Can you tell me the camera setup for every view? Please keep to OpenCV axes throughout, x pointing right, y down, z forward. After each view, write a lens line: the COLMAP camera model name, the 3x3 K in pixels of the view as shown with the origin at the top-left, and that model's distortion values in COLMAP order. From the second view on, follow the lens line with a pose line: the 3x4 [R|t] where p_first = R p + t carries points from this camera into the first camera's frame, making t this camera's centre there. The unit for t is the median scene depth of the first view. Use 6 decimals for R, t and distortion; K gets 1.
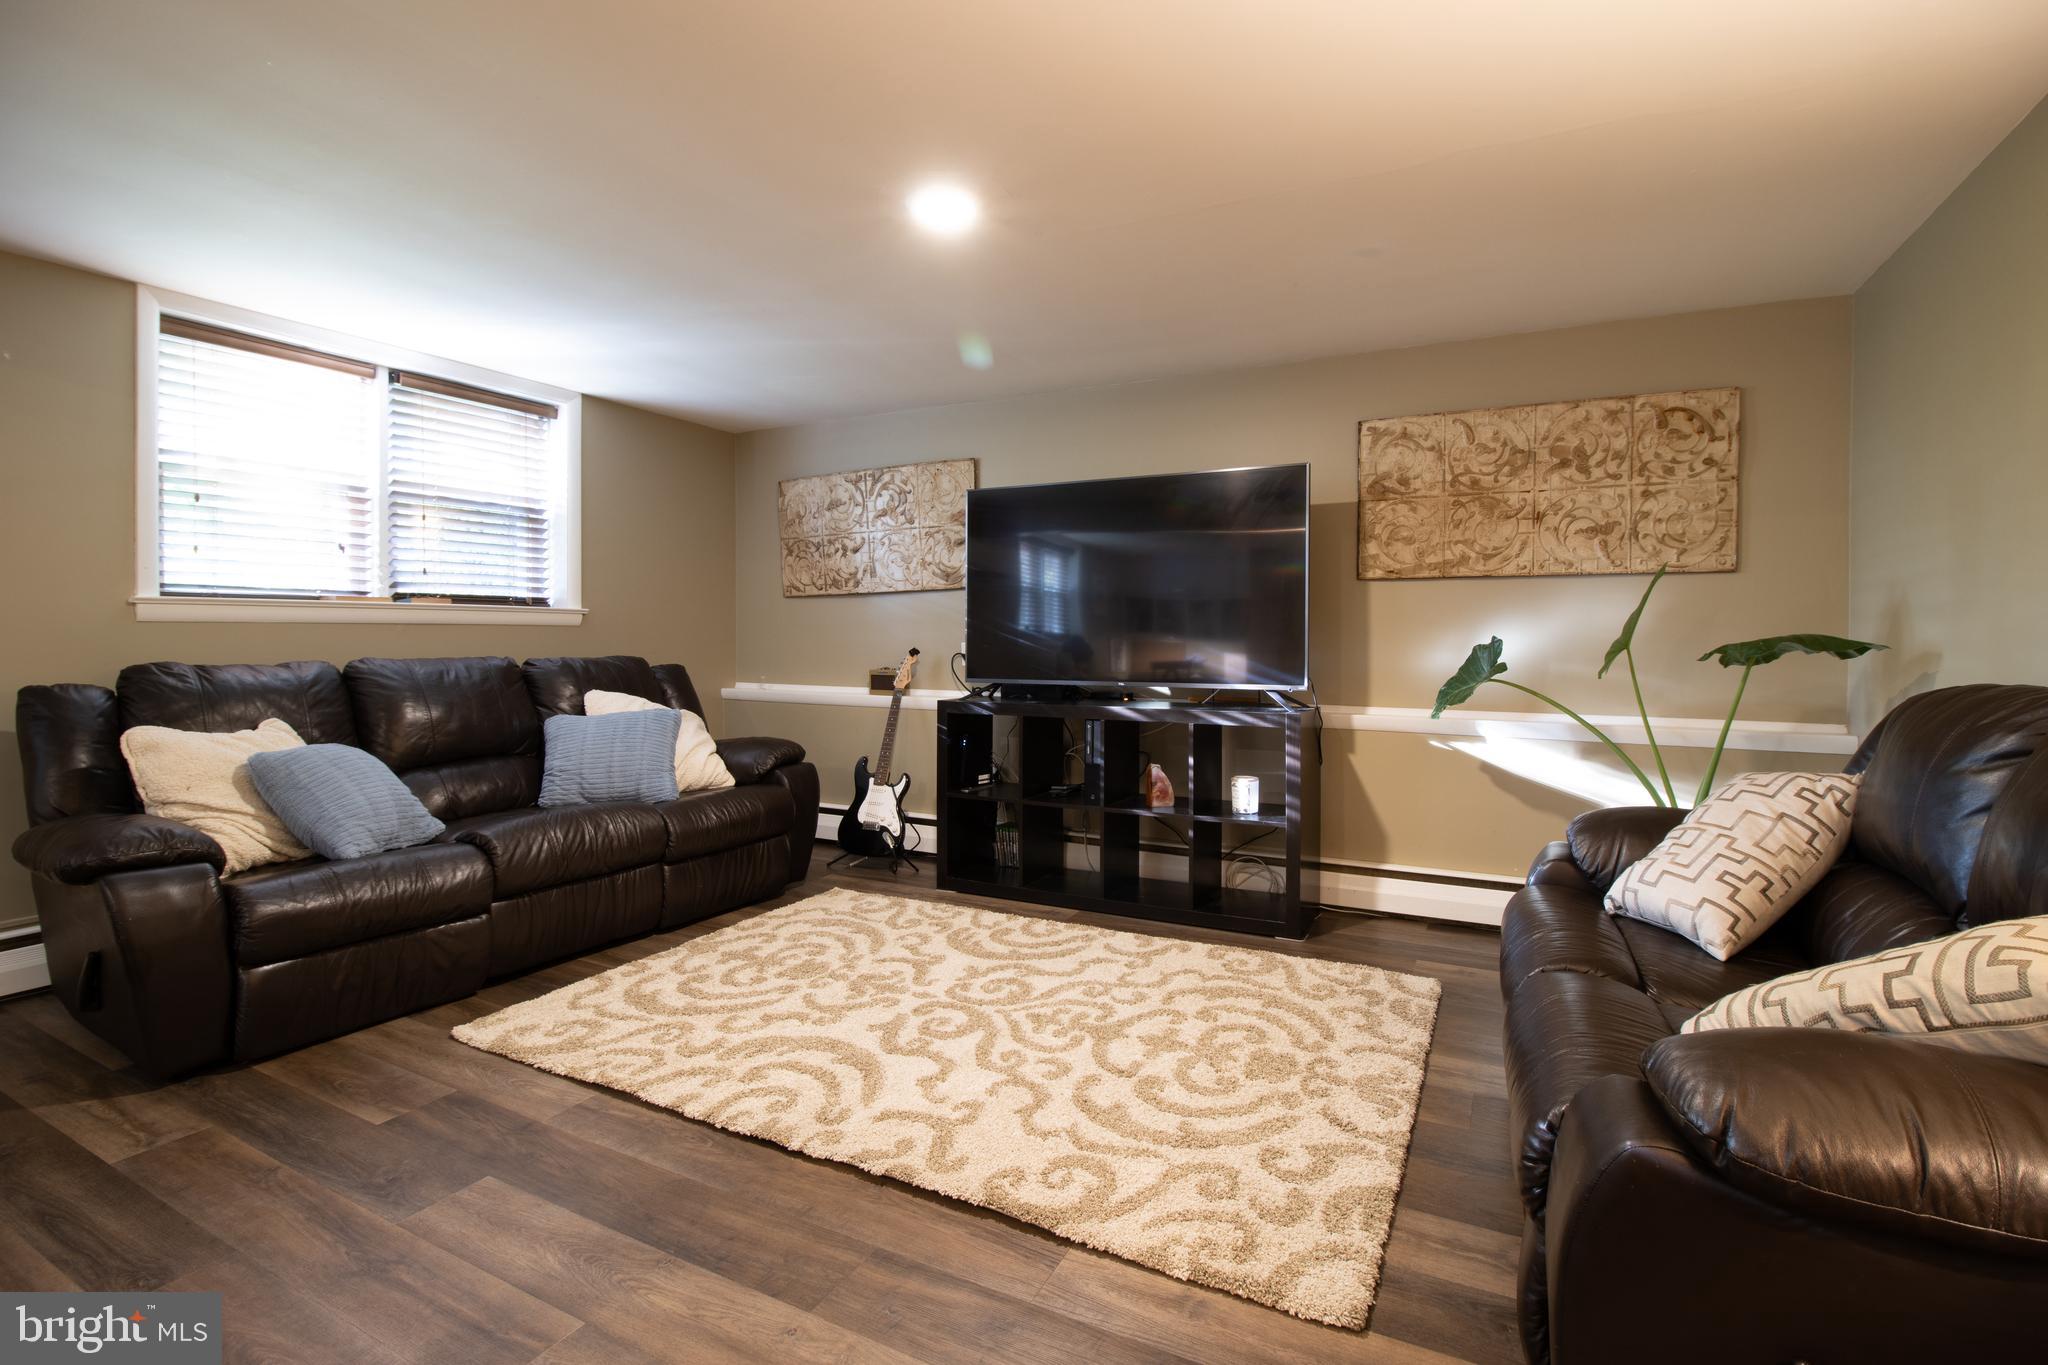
lens RADIAL K [[950.4, 0, 1039.7], [0, 950.4, 649.2], [0, 0, 1]] dist [0.002597, -0.014092]
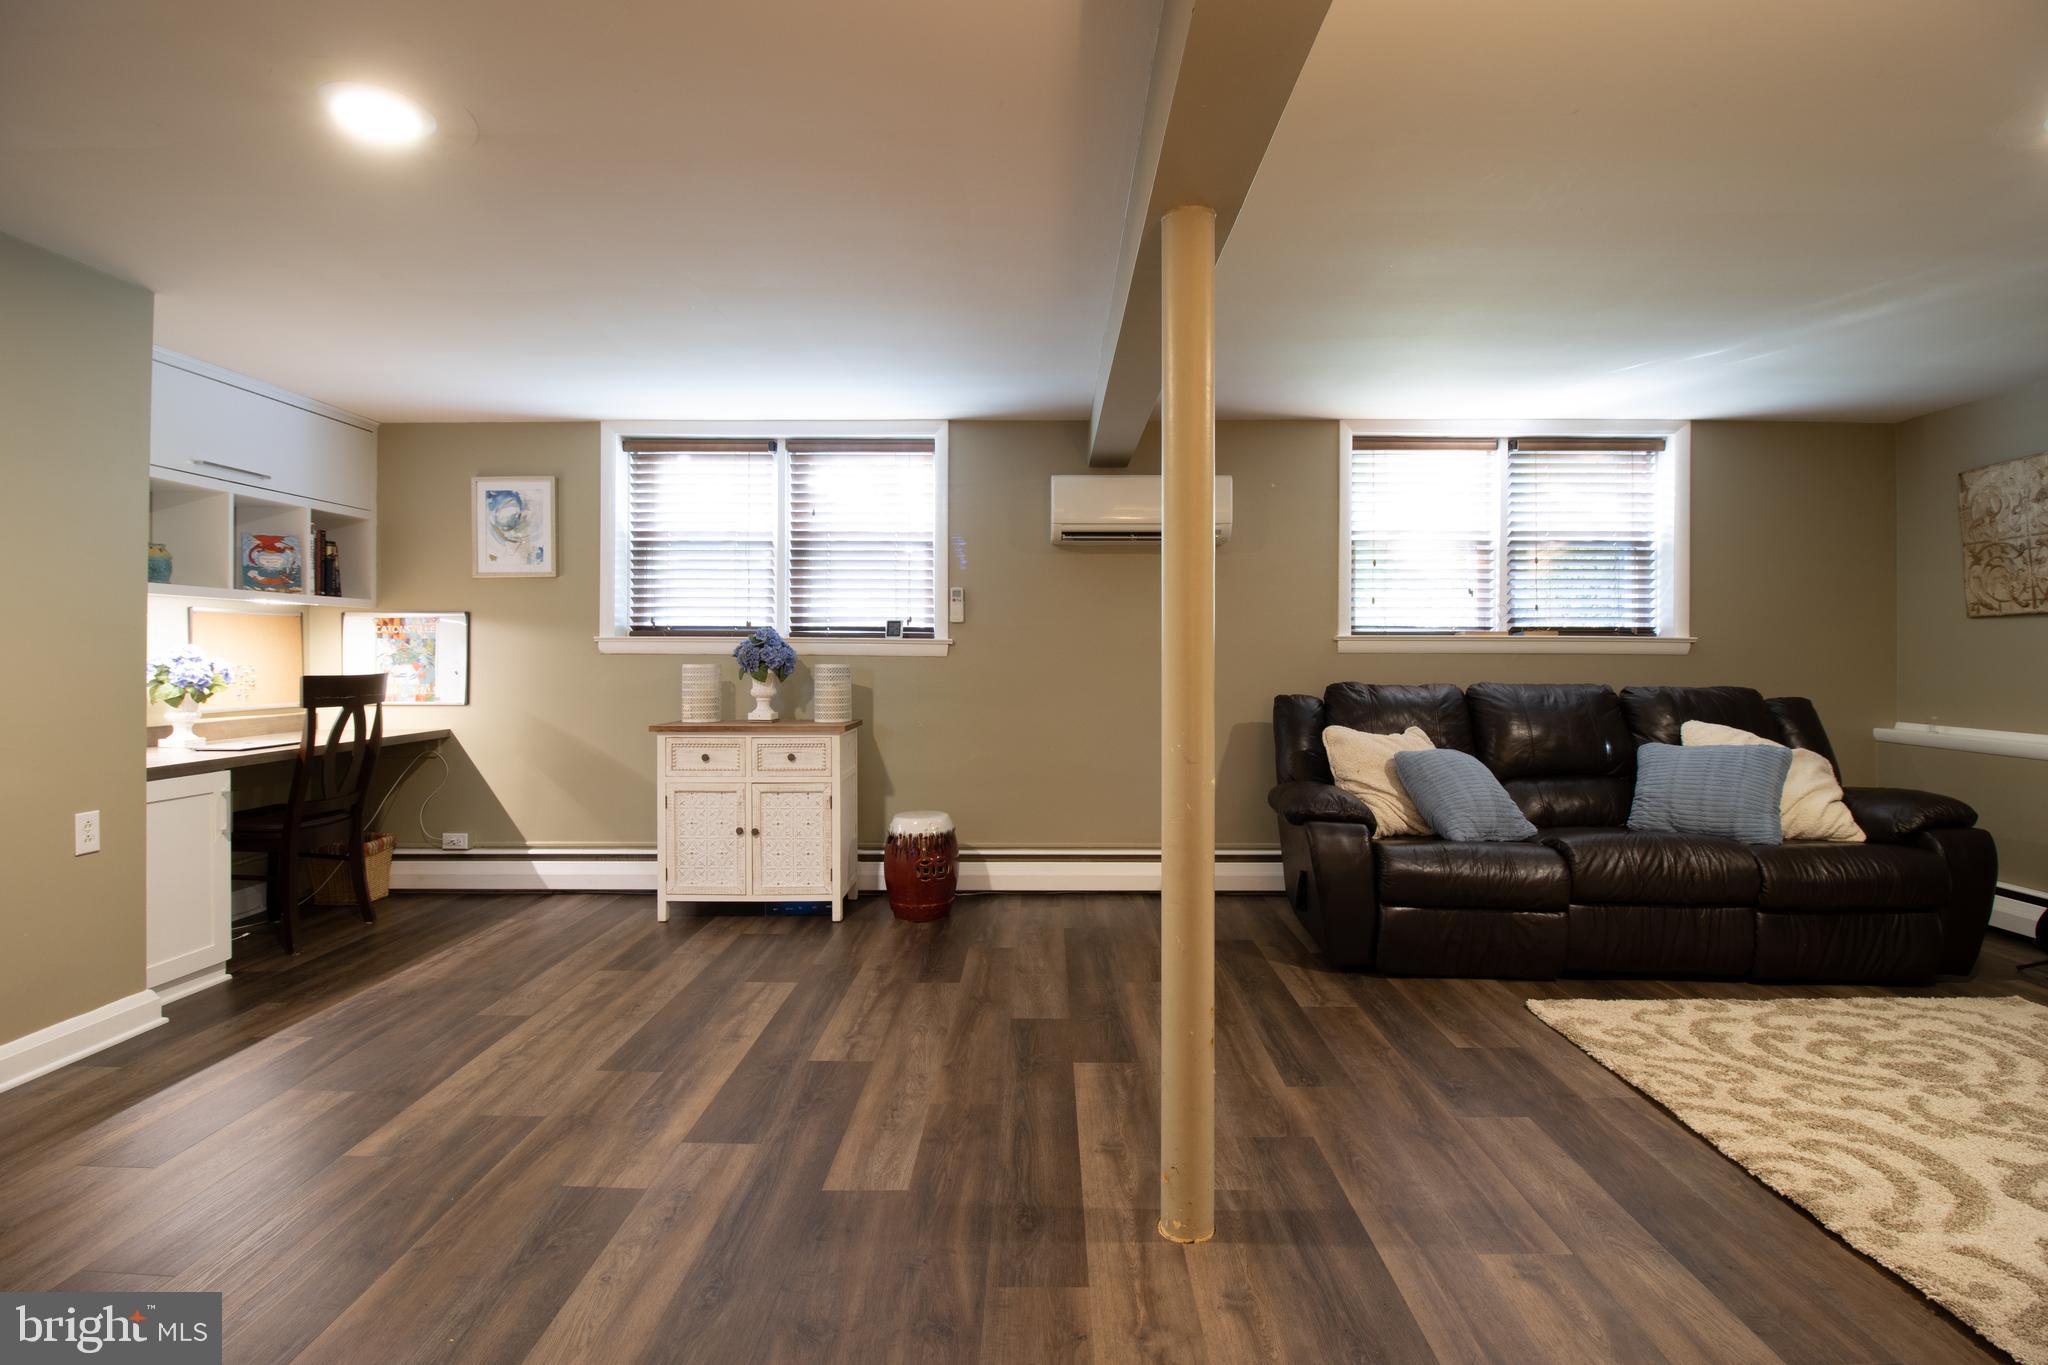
lens RADIAL K [[949.4, 0, 1029.9], [0, 949.4, 651.7], [0, 0, 1]] dist [0.000531, -0.013615]
pose [[0.445857, -0.002104, -0.895102, 0.118480], [-0.017238, 0.999792, -0.010937, -0.006779], [0.894938, 0.020306, 0.445728, -0.064729]]
